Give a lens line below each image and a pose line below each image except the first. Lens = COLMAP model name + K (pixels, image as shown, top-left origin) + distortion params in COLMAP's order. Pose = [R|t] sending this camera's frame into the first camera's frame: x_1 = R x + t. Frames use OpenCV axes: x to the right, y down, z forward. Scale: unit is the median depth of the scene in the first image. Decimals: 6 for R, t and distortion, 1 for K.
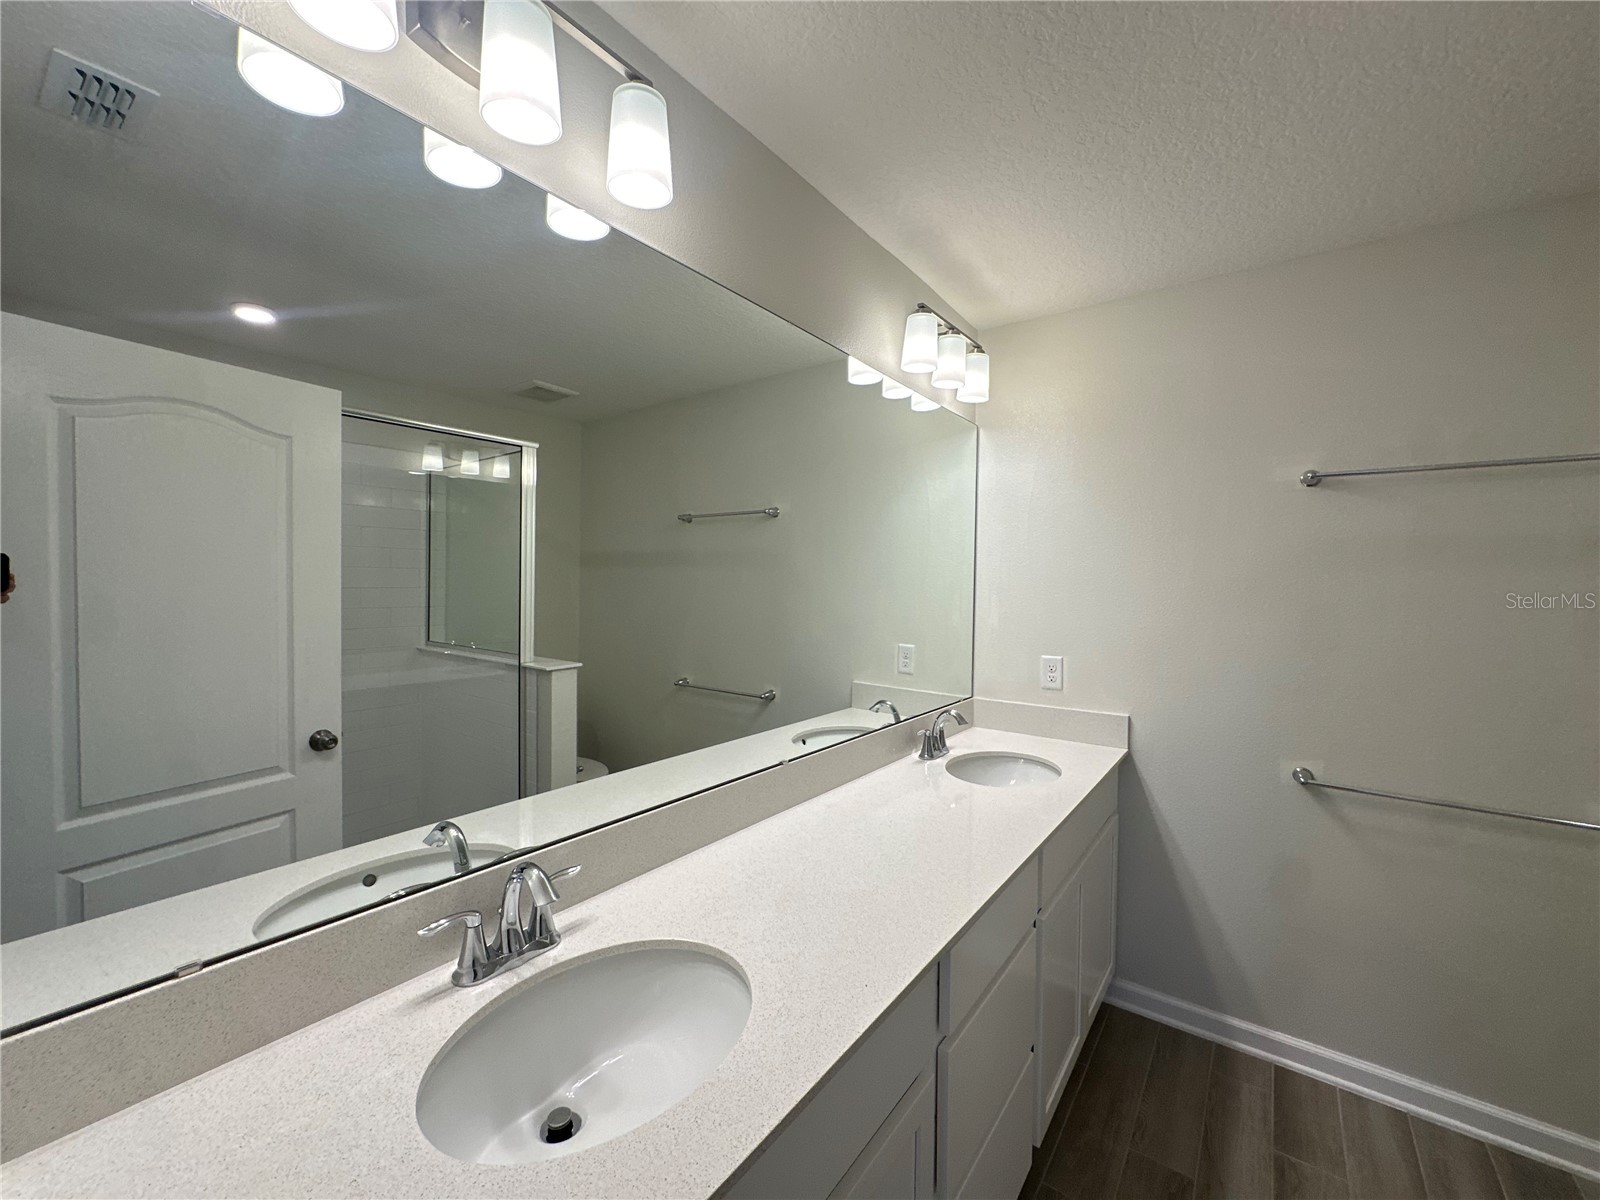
lens RADIAL K [[654.4, 0, 800.0], [0, 654.4, 600.0], [0, 0, 1]] dist [-0.003272, -0.000254]
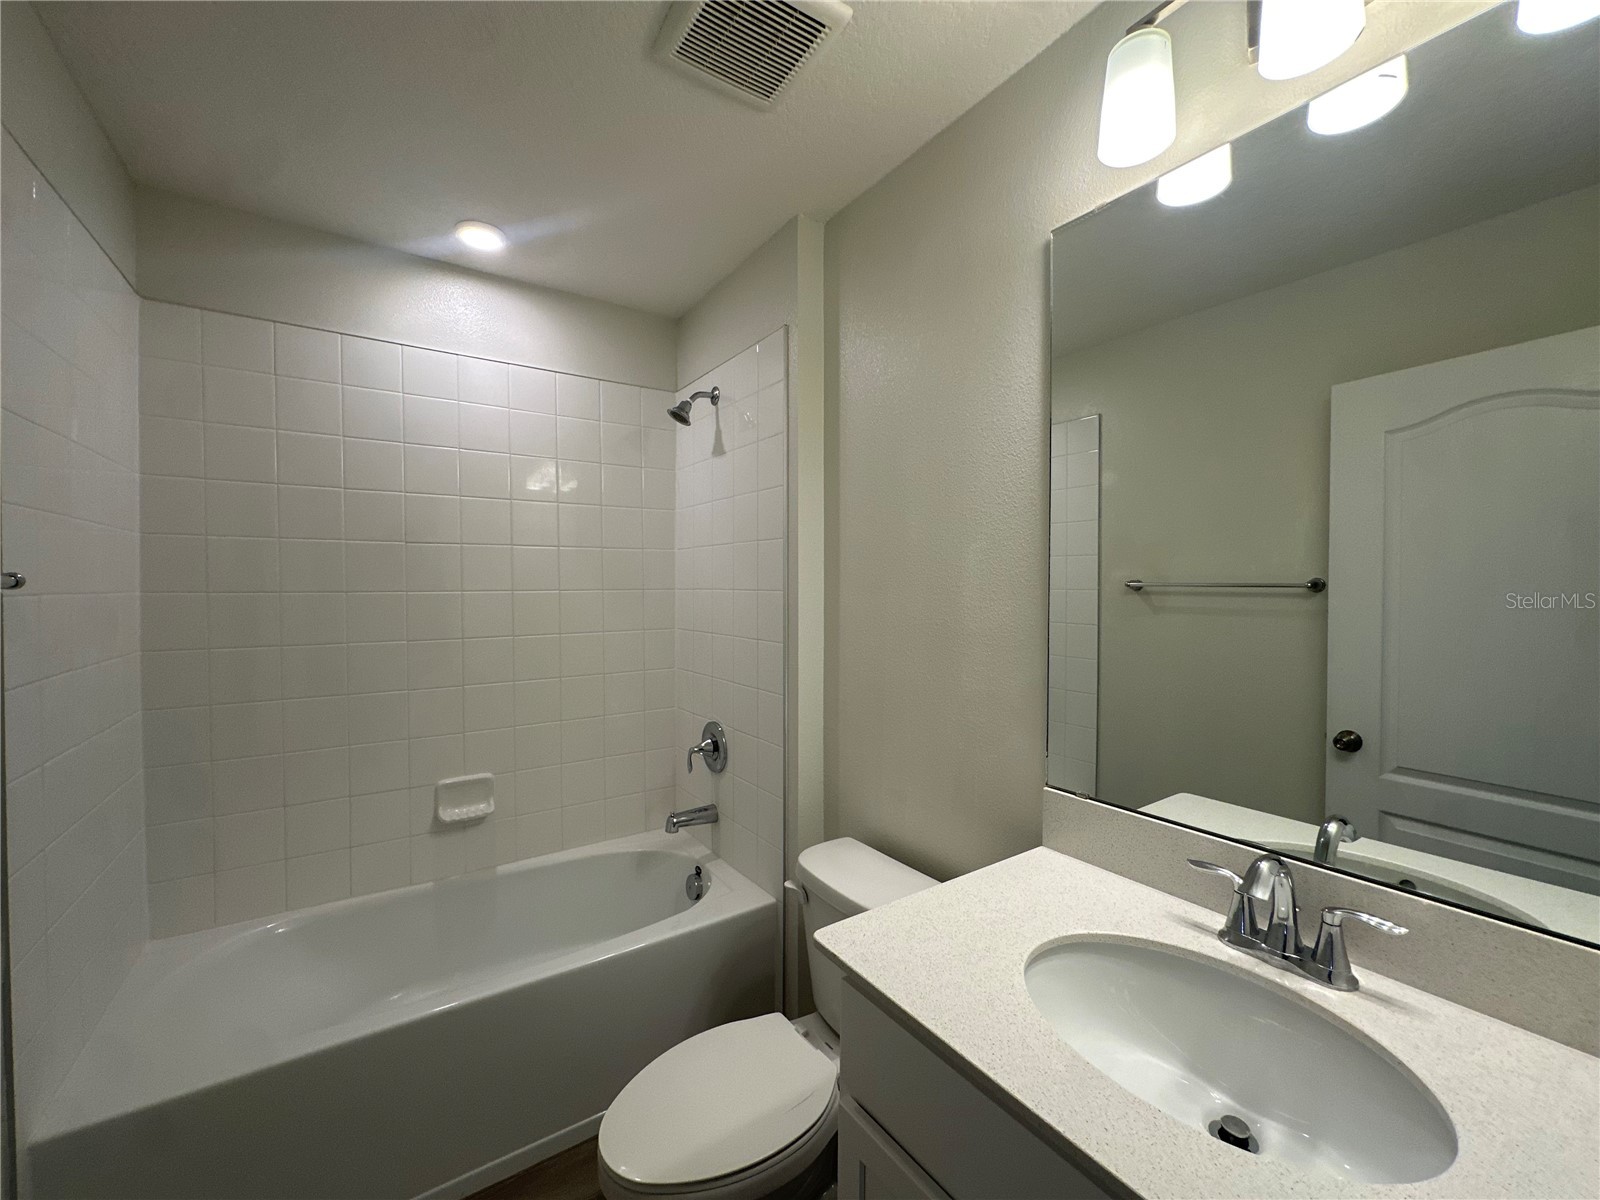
lens RADIAL K [[638.1, 0, 802.3], [0, 638.1, 596.0], [0, 0, 1]] dist [-0.002800, -0.000043]
pose [[-0.332268, 0.001428, -0.943184, 0.650600], [-0.025886, 0.999608, 0.010632, 0.035595], [0.942830, 0.027948, -0.332101, 0.643252]]
